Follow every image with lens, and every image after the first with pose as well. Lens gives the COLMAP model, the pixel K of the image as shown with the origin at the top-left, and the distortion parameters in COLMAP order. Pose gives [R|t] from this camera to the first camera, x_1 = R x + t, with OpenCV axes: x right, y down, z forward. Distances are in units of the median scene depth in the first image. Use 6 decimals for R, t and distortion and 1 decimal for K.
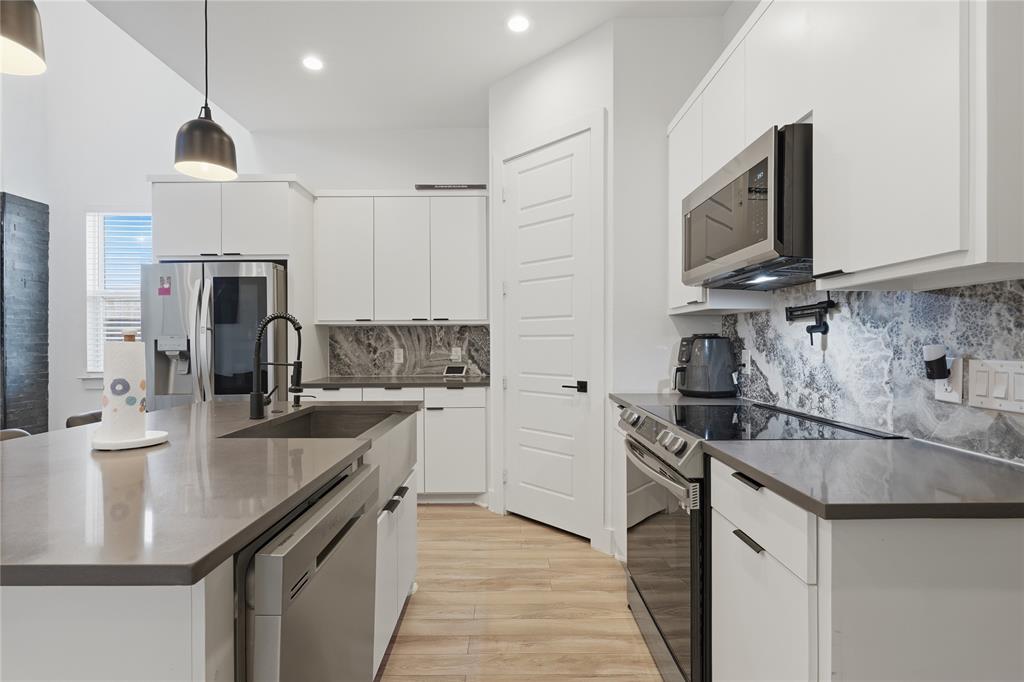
lens RADIAL K [[472.8, 0, 512.1], [0, 472.8, 343.7], [0, 0, 1]] dist [0.000857, 0.000757]
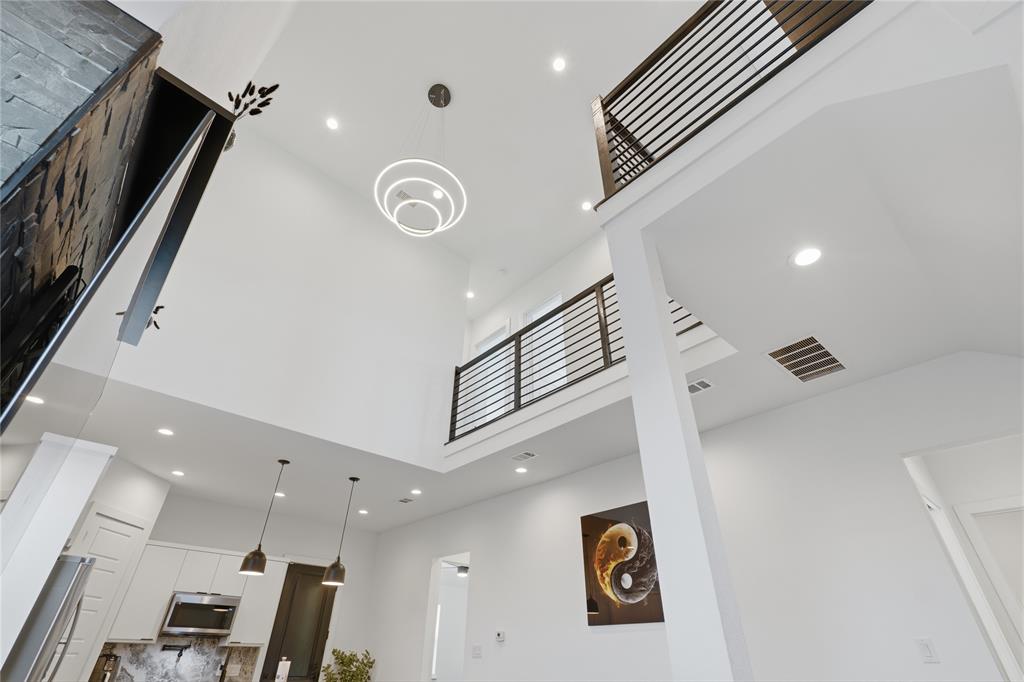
lens RADIAL K [[472.8, 0, 512.1], [0, 472.8, 343.7], [0, 0, 1]] dist [0.000857, 0.000757]
pose [[-0.668205, 0.407809, 0.622249, -3.428200], [-0.012435, 0.830143, -0.557411, -0.018790], [-0.743873, -0.380202, -0.549635, 1.752046]]
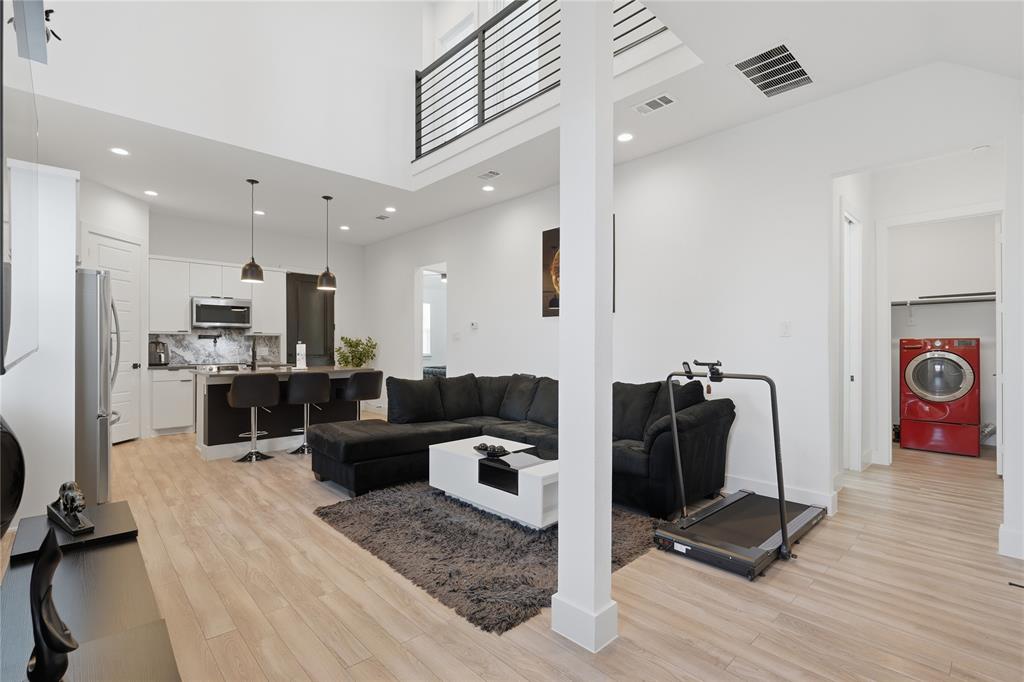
lens RADIAL K [[472.8, 0, 512.1], [0, 472.8, 343.7], [0, 0, 1]] dist [0.000857, 0.000757]
pose [[-0.686637, 0.002350, 0.726996, -3.618805], [0.001557, 0.999997, -0.001762, -0.002253], [-0.726999, -0.000078, -0.686639, 1.768040]]
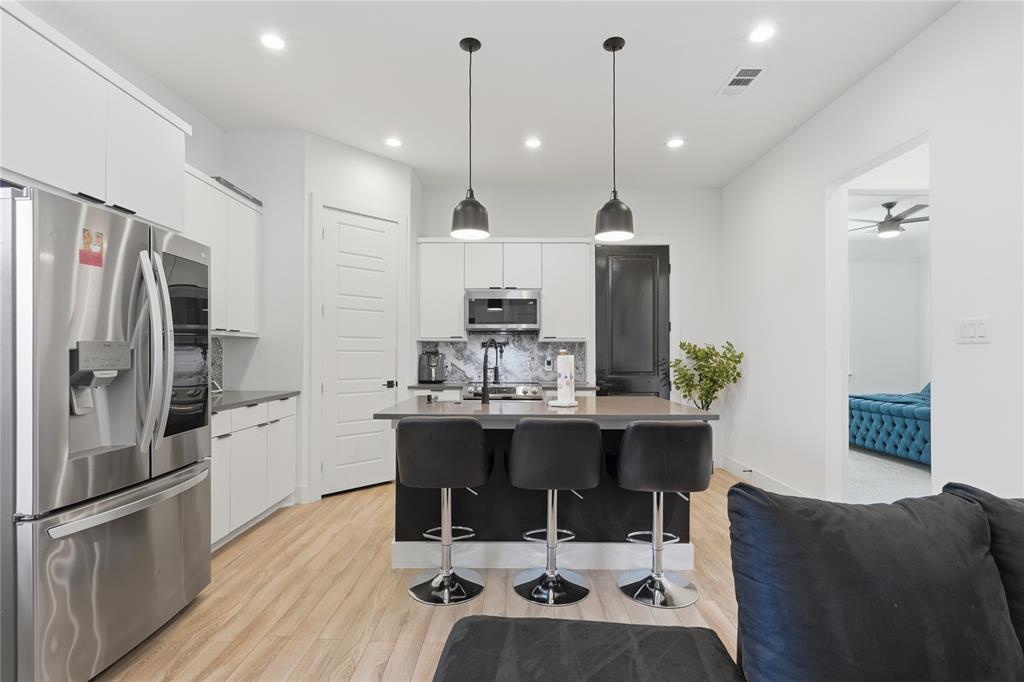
lens RADIAL K [[476.0, 0, 508.3], [0, 476.0, 351.6], [0, 0, 1]] dist [-0.001607, 0.000180]
pose [[0.015637, 0.009209, 0.999835, -2.040184], [0.000574, 0.999957, -0.009220, -0.002259], [-0.999878, 0.000718, 0.015631, 0.846791]]
